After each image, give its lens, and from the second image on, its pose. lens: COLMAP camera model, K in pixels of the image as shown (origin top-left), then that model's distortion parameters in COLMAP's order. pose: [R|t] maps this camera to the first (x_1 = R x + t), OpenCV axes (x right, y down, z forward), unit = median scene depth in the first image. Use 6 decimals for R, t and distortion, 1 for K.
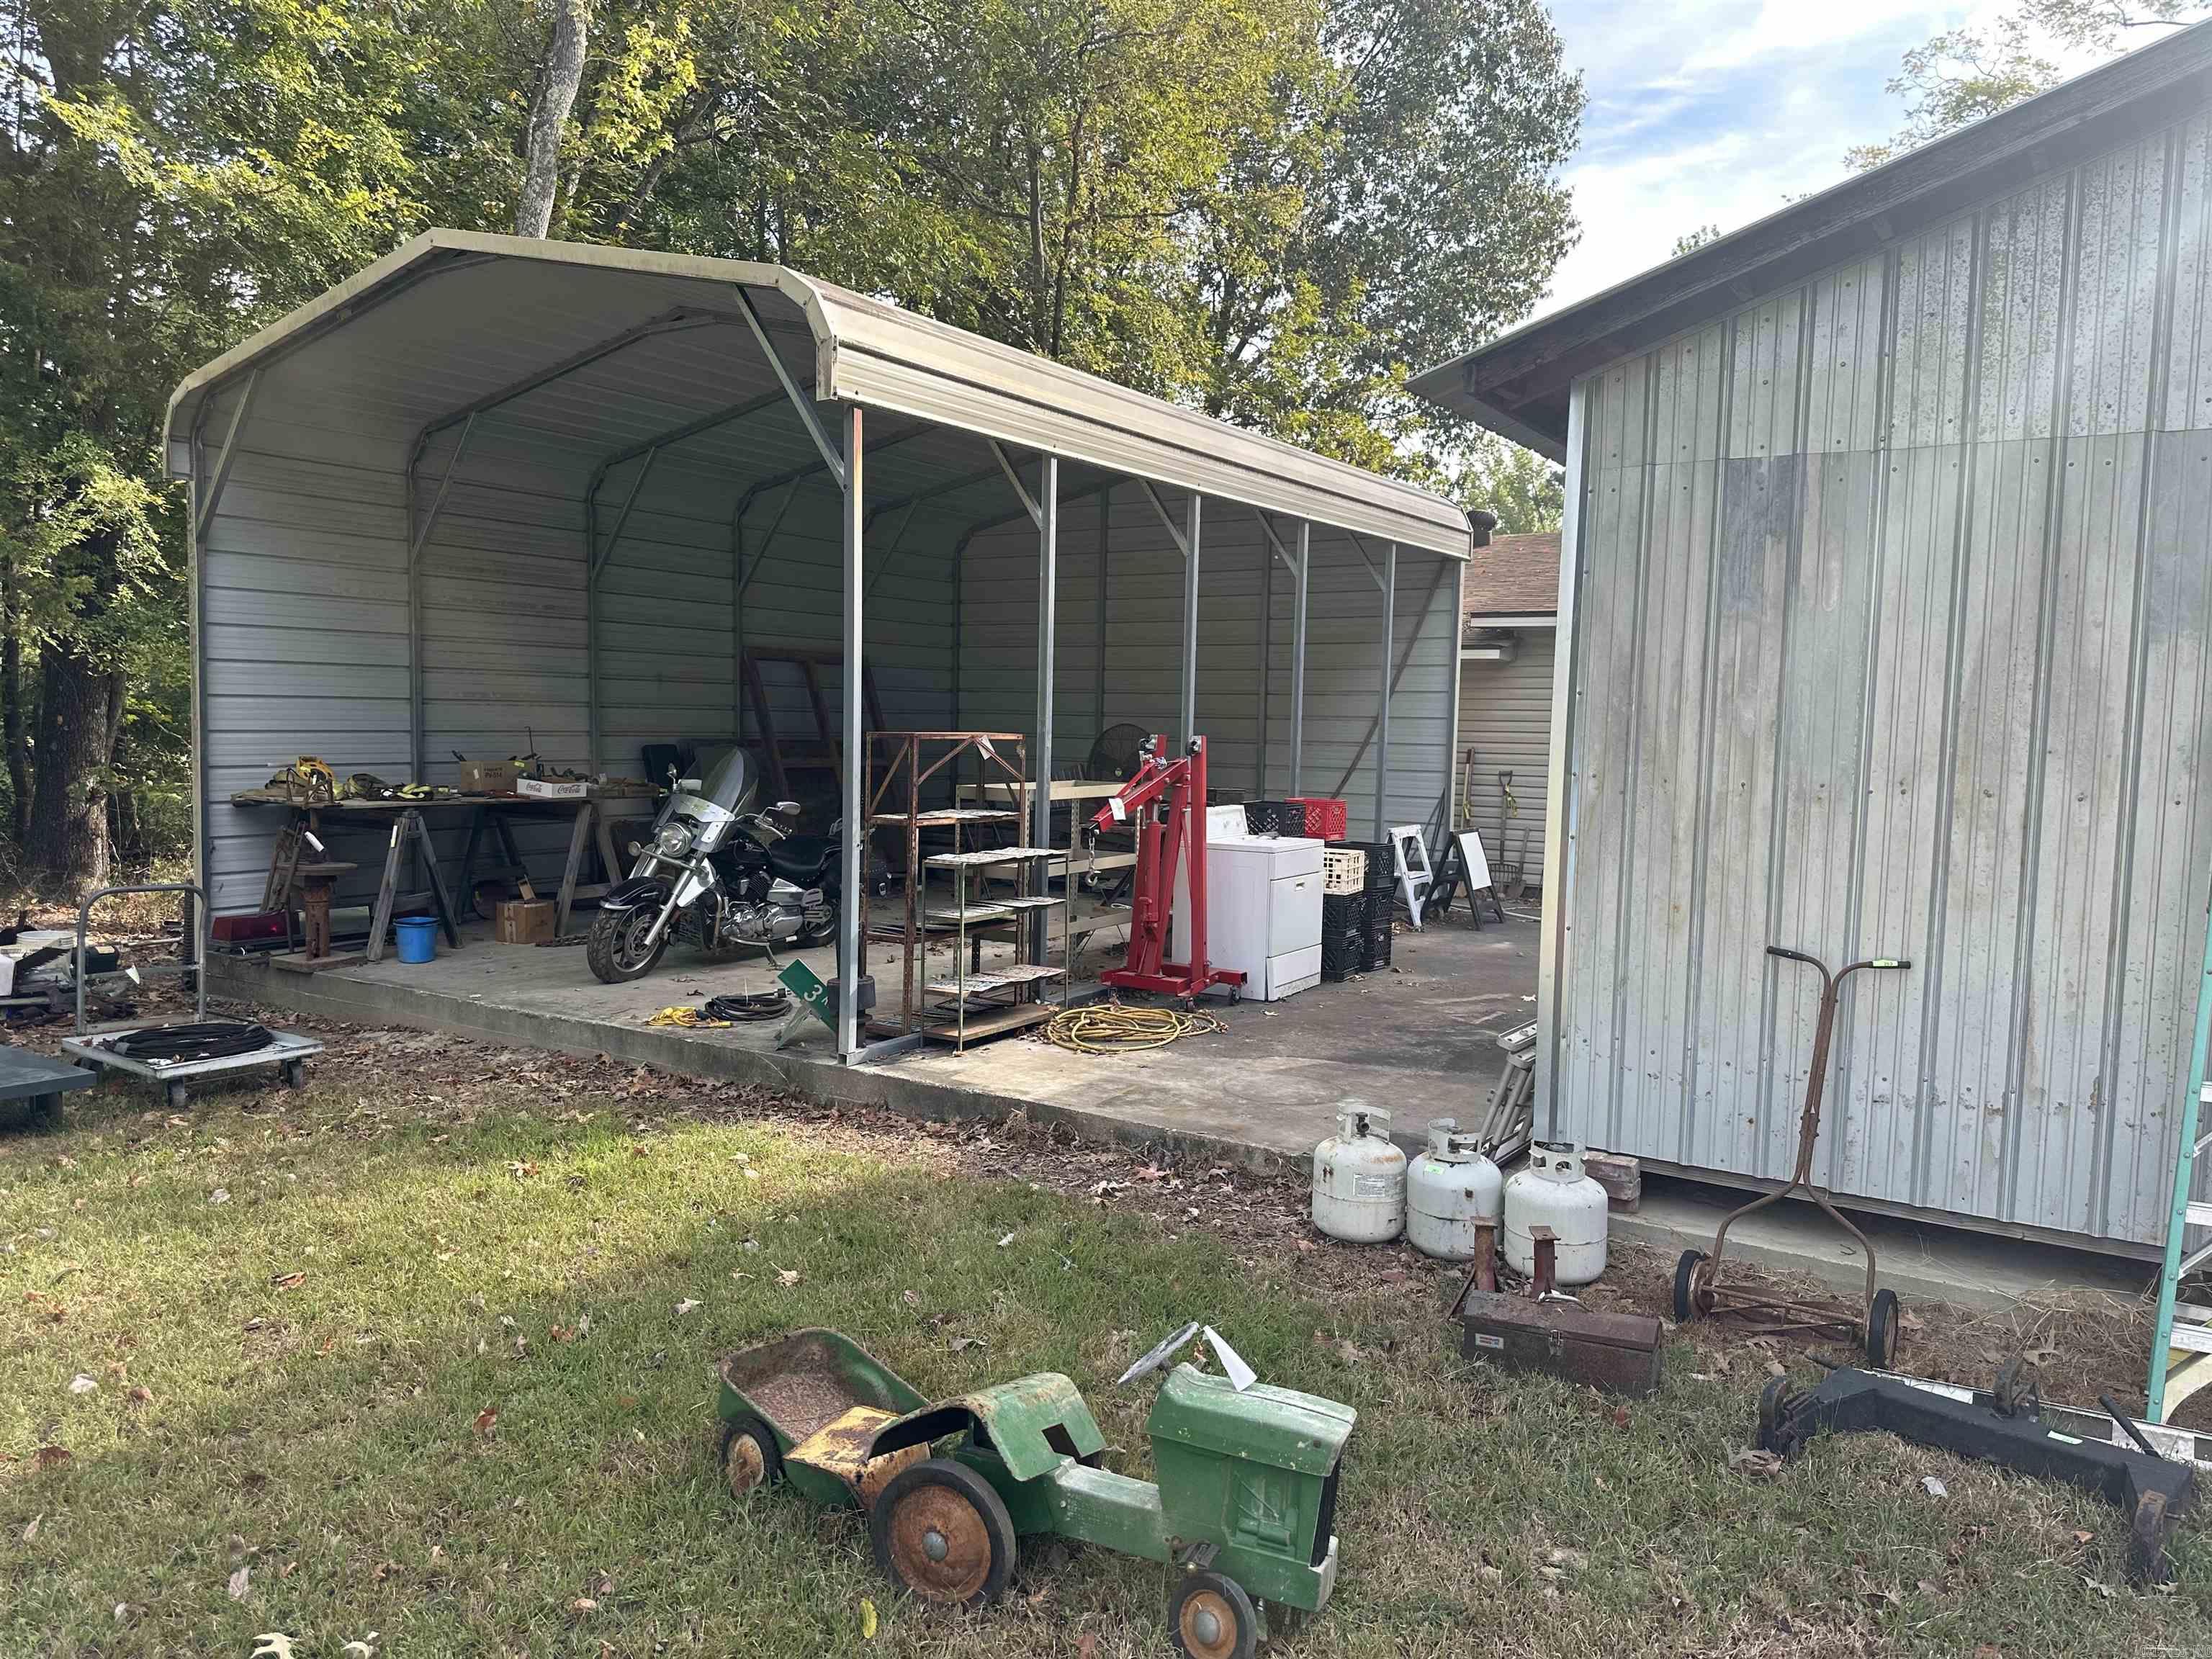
lens RADIAL K [[1557.9, 0, 1103.8], [0, 1557.9, 827.0], [0, 0, 1]] dist [0.041886, -0.051488]
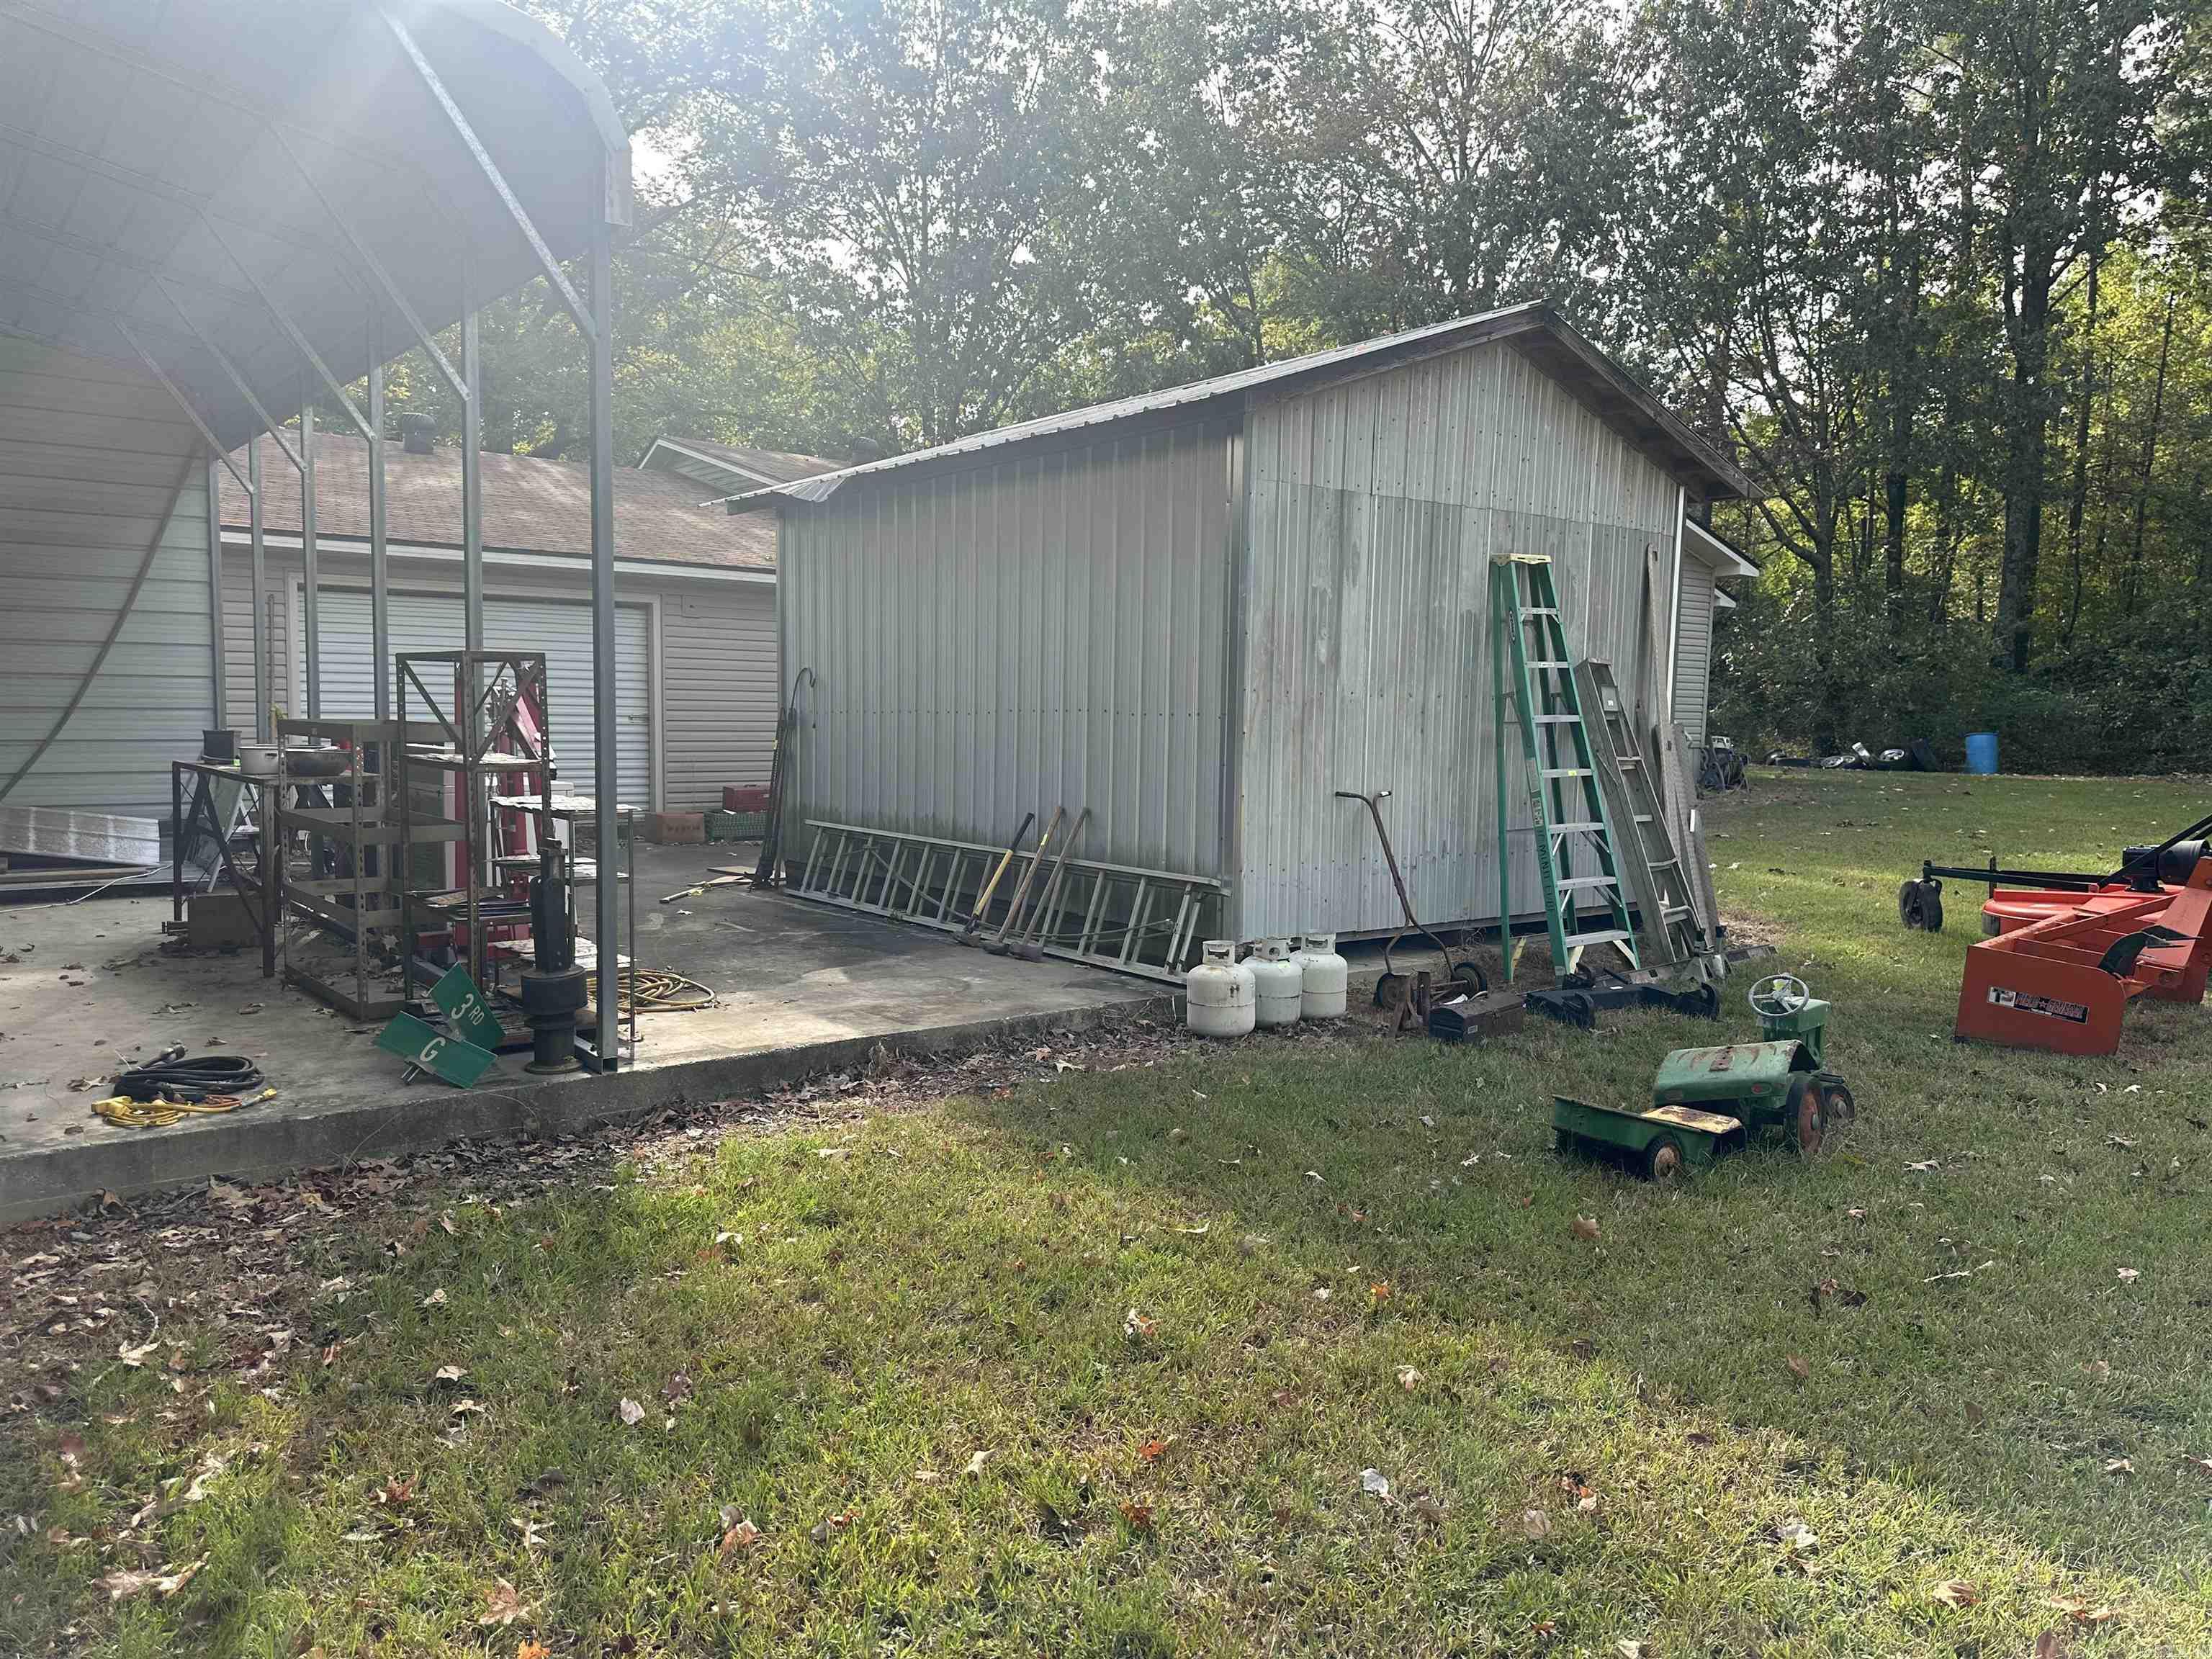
lens RADIAL K [[1557.9, 0, 1103.8], [0, 1557.9, 827.0], [0, 0, 1]] dist [0.041886, -0.051488]
pose [[0.343730, -0.096881, 0.934058, -1.178691], [0.058043, 0.994954, 0.081838, -0.035051], [-0.937273, 0.026086, 0.347619, 0.667403]]
